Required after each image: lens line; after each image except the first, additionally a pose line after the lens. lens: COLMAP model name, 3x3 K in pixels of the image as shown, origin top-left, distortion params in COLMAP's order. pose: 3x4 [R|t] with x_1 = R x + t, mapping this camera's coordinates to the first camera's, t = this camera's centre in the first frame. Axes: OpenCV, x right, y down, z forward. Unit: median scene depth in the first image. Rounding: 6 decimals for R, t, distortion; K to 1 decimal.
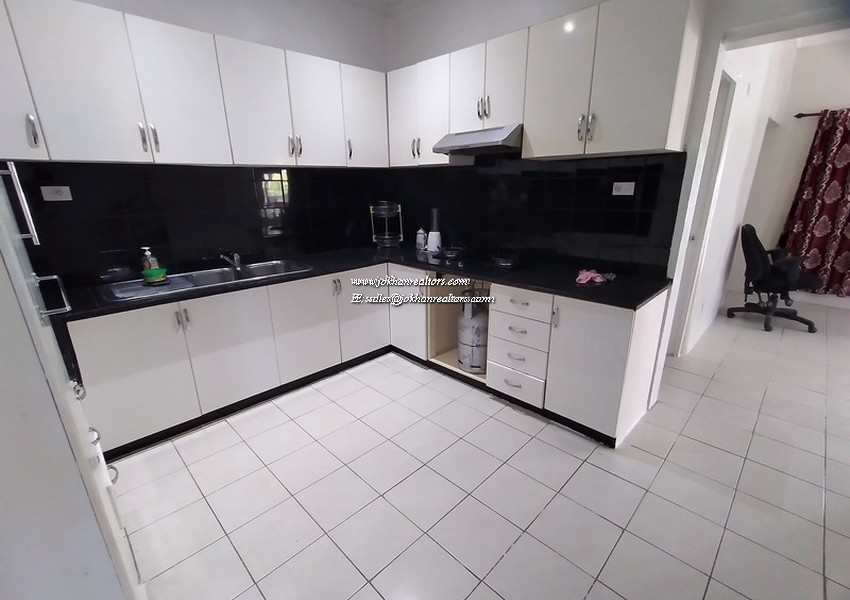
lens RADIAL K [[381.4, 0, 425.3], [0, 381.4, 301.8], [0, 0, 1]] dist [-0.003776, -0.000487]
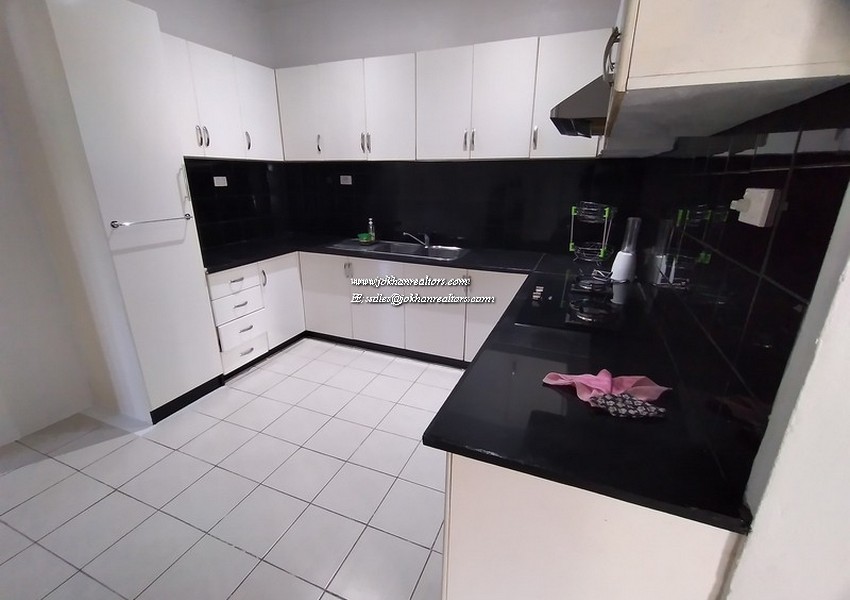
lens RADIAL K [[381.4, 0, 424.1], [0, 381.4, 300.8], [0, 0, 1]] dist [-0.003776, -0.000487]
pose [[0.364996, 0.301582, -0.880810, 0.688850], [-0.282994, 0.937254, 0.203639, -0.191418], [0.886957, 0.174936, 0.427440, 0.572426]]
